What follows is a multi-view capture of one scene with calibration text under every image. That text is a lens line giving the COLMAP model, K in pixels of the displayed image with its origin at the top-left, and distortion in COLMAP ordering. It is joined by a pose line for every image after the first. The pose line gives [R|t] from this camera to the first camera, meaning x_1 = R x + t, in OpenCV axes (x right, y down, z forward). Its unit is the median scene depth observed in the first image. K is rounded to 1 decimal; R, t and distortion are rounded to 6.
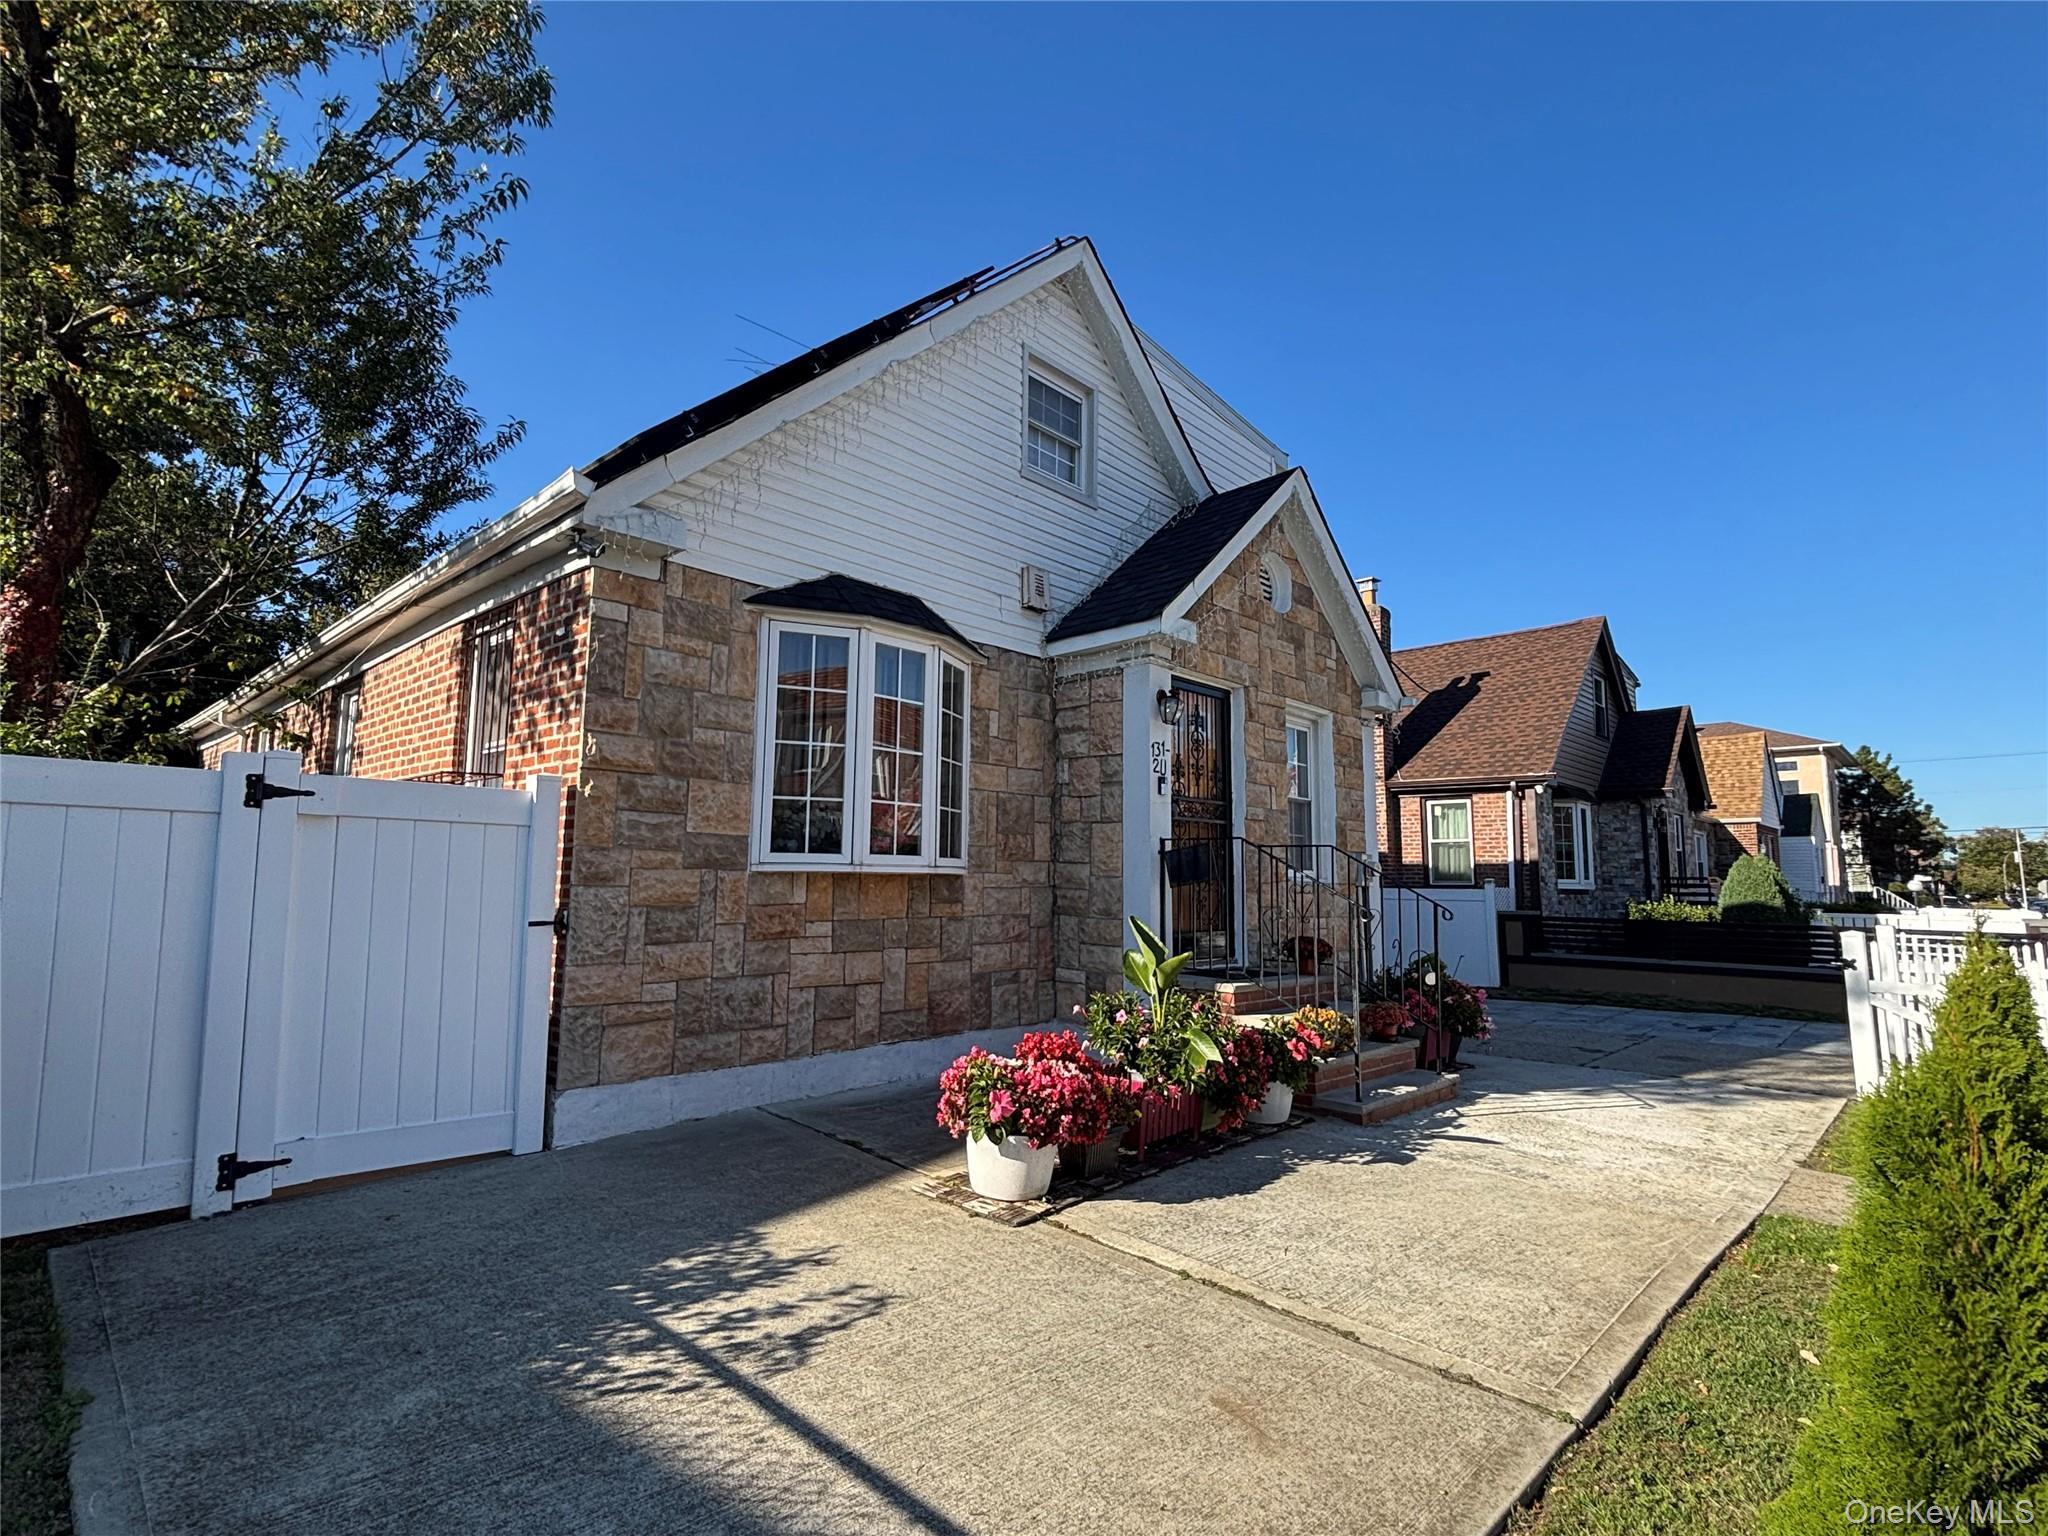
lens RADIAL K [[1042.3, 0, 1030.1], [0, 1042.3, 771.4], [0, 0, 1]] dist [-0.006036, 0.000717]
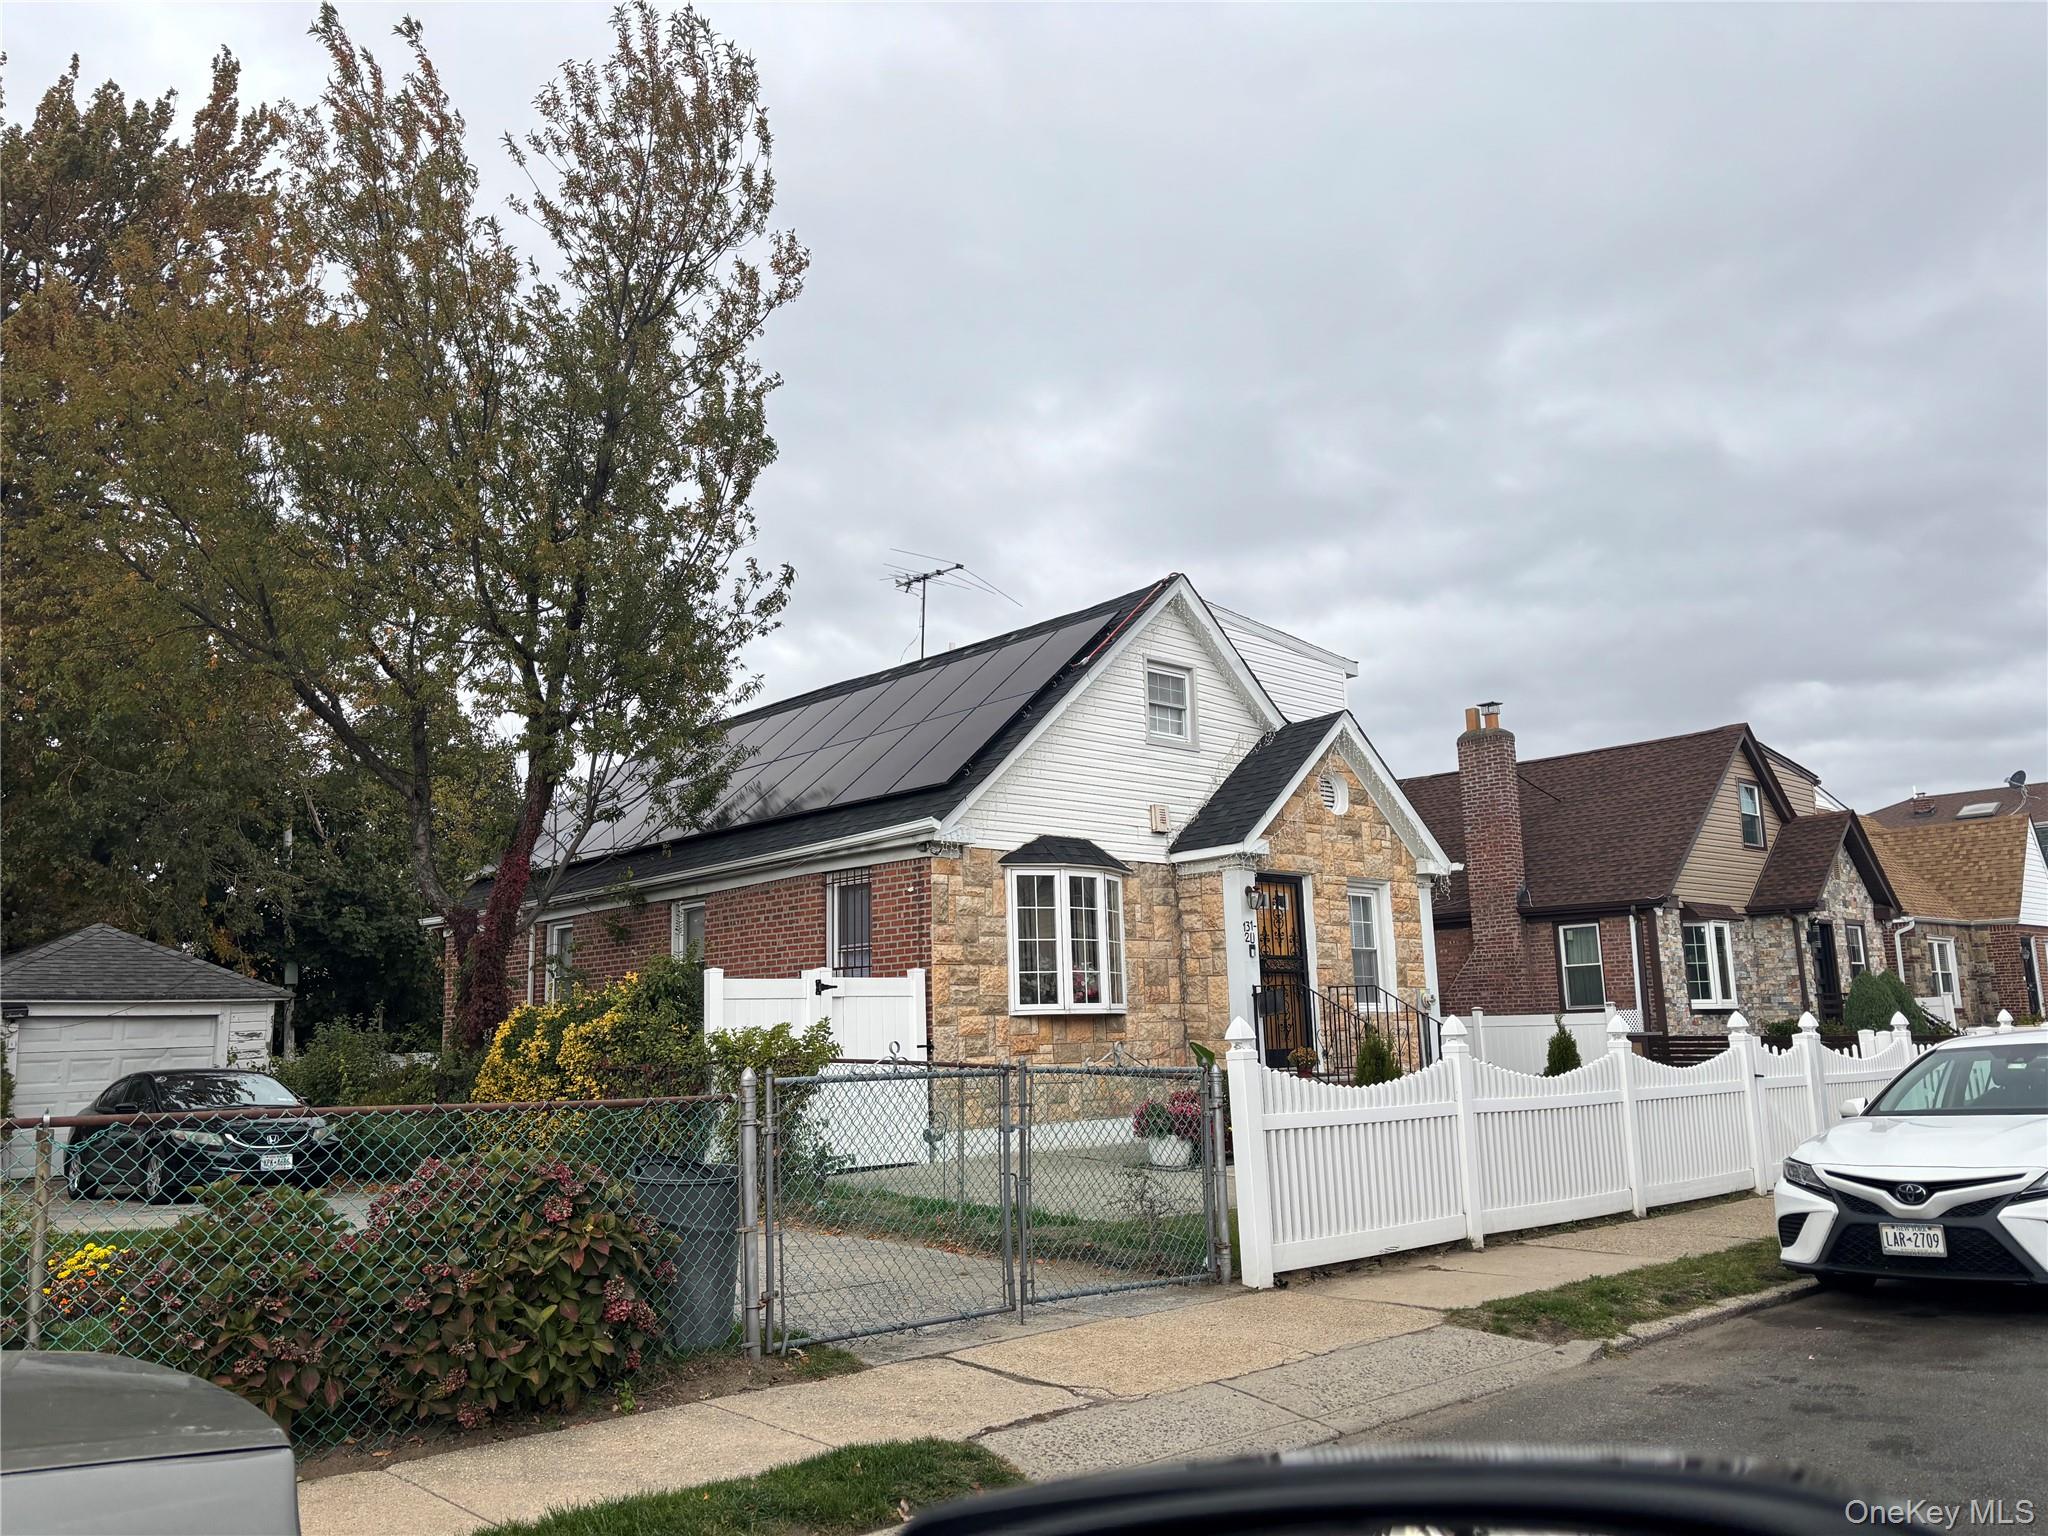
lens RADIAL K [[1605.7, 0, 1005.1], [0, 1605.7, 738.4], [0, 0, 1]] dist [0.039426, -0.048379]
pose [[0.995164, -0.053486, -0.082386, -0.021577], [0.047032, 0.995813, -0.078388, -0.125338], [0.086234, 0.074134, 0.993513, -1.377879]]
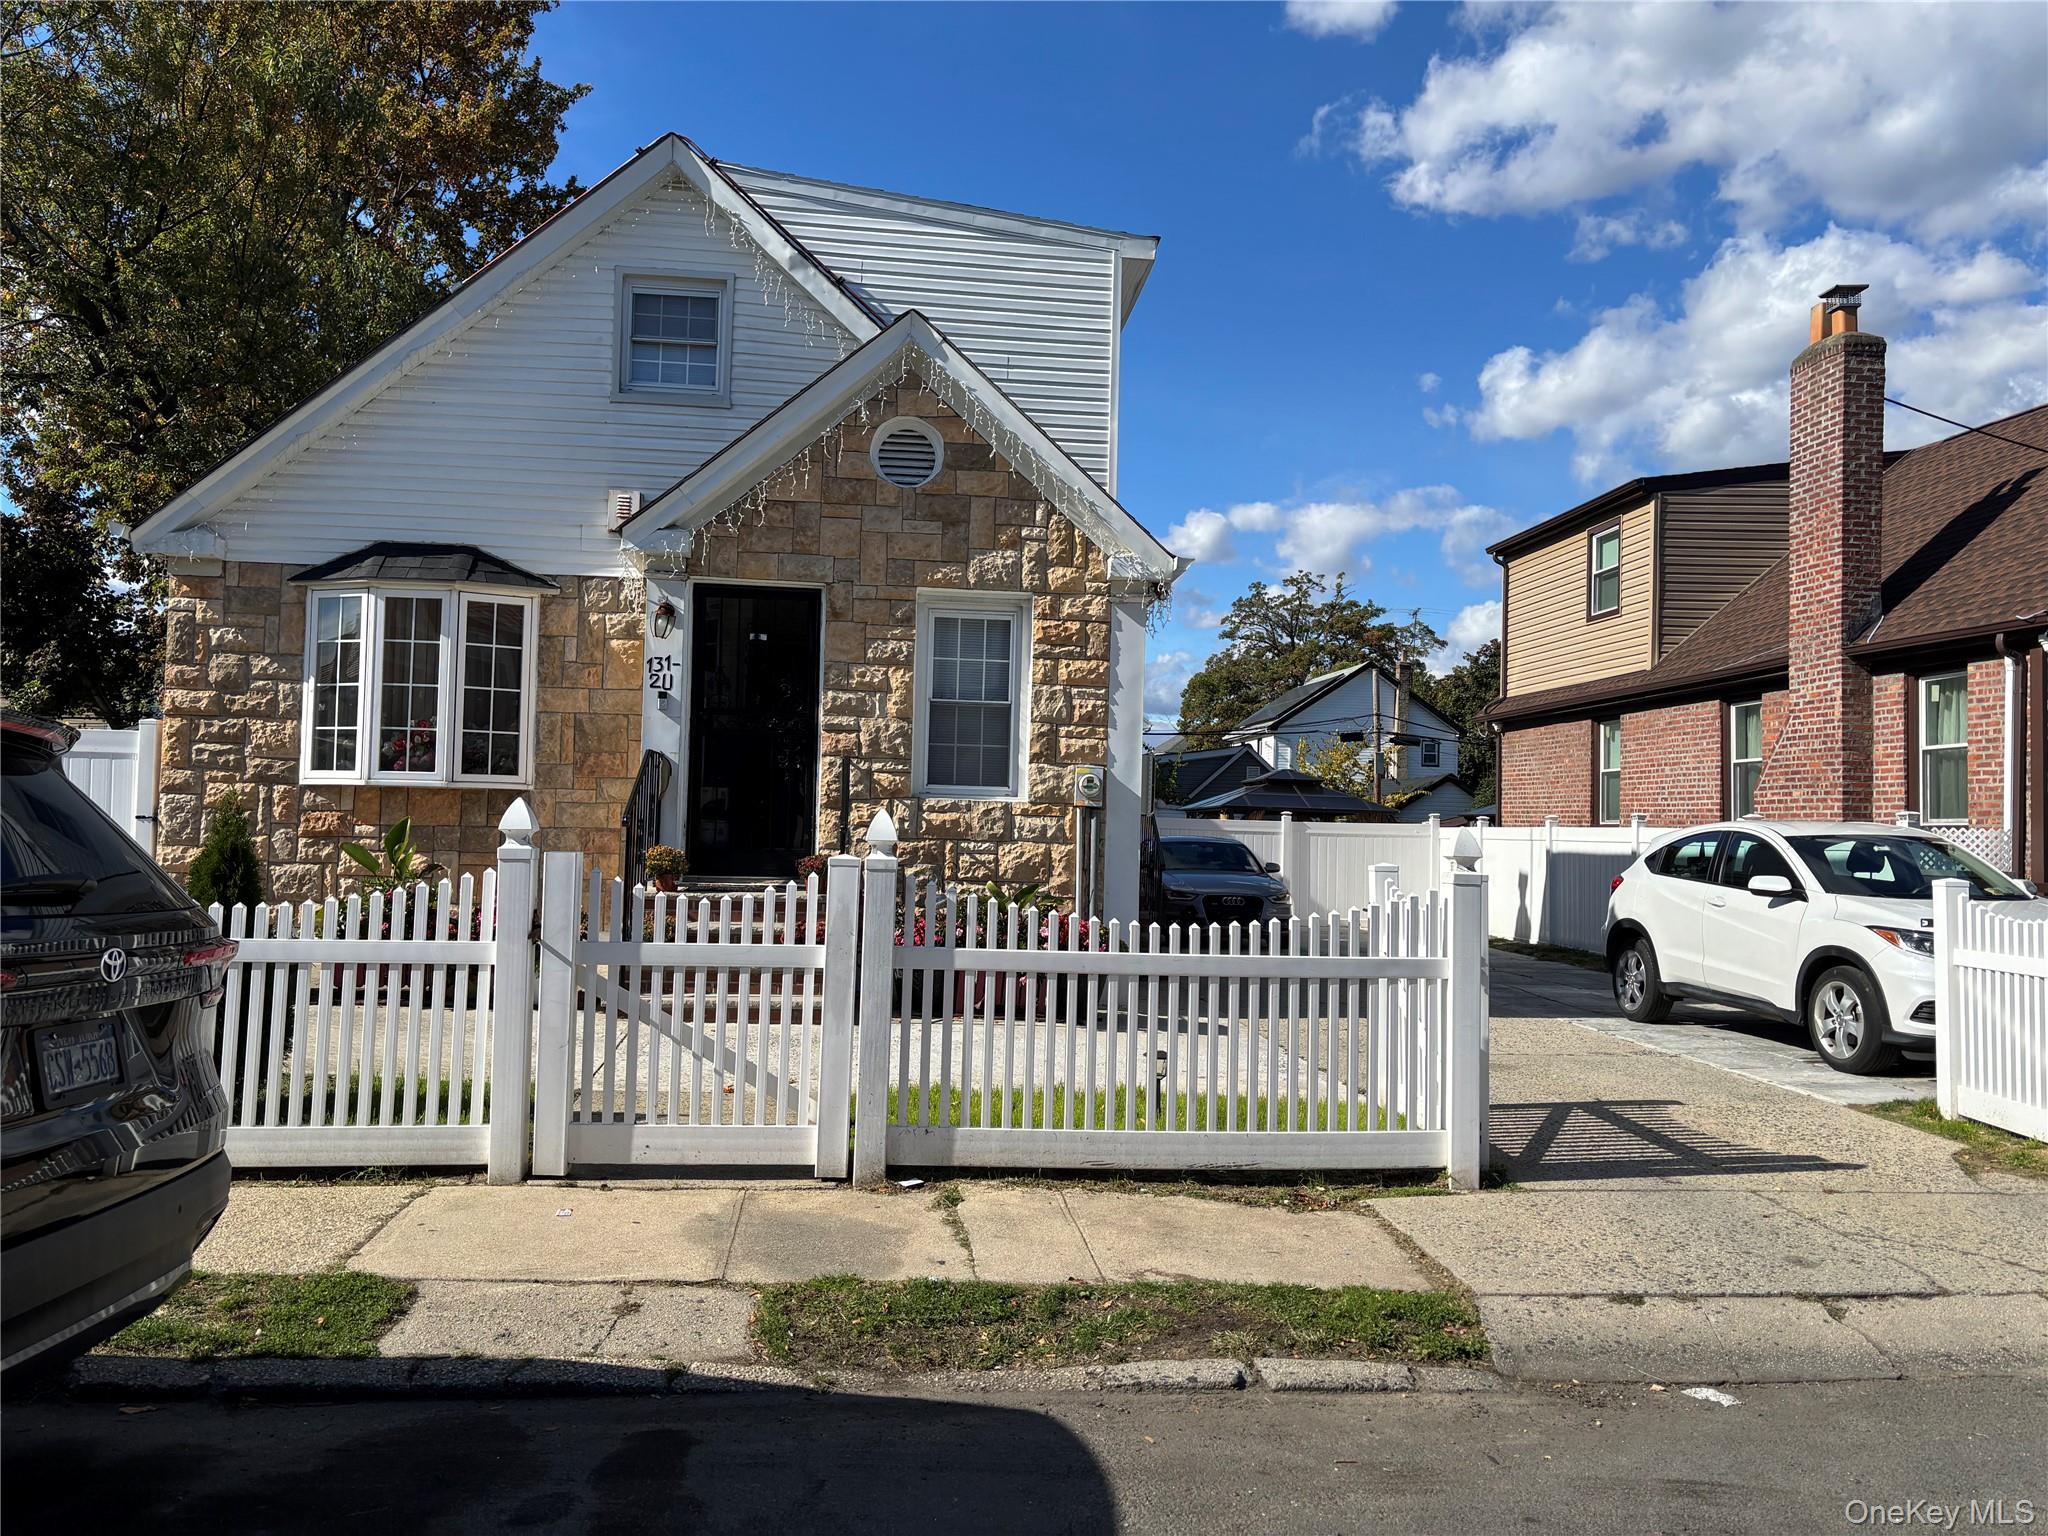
lens RADIAL K [[1605.7, 0, 1022.1], [0, 1605.7, 799.3], [0, 0, 1]] dist [0.039426, -0.048379]
pose [[0.738261, -0.005472, -0.674493, 1.421913], [0.057603, 0.996826, 0.054961, 0.042713], [0.672051, -0.079428, 0.736233, 0.078974]]
